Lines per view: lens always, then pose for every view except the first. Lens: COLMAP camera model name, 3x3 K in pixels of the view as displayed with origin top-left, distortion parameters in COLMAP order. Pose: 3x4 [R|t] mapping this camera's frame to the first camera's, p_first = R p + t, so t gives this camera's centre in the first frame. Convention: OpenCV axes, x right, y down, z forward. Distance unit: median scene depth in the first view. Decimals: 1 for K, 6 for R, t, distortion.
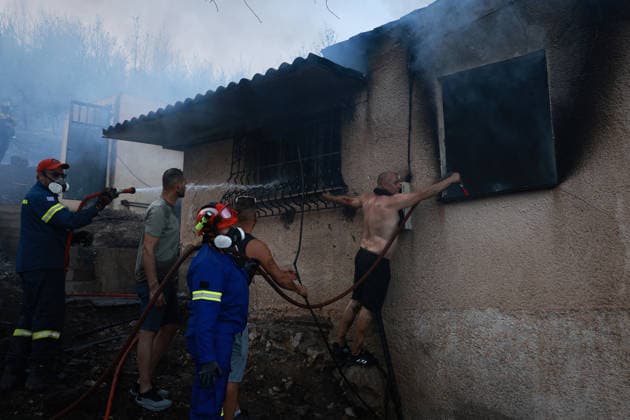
lens RADIAL K [[537.4, 0, 381.0], [0, 537.4, 194.8], [0, 0, 1]] dist [-0.079036, 0.003380]
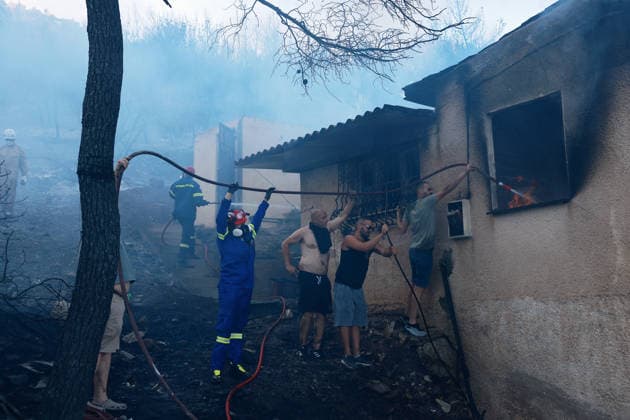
lens RADIAL K [[575.3, 0, 315.0], [0, 575.3, 210.0], [0, 0, 1]] dist [0.019177, 0.008558]
pose [[0.941289, -0.052797, -0.333447, 0.174137], [0.059644, 0.998166, 0.010323, -0.035913], [0.332291, -0.029605, 0.942712, -0.415153]]
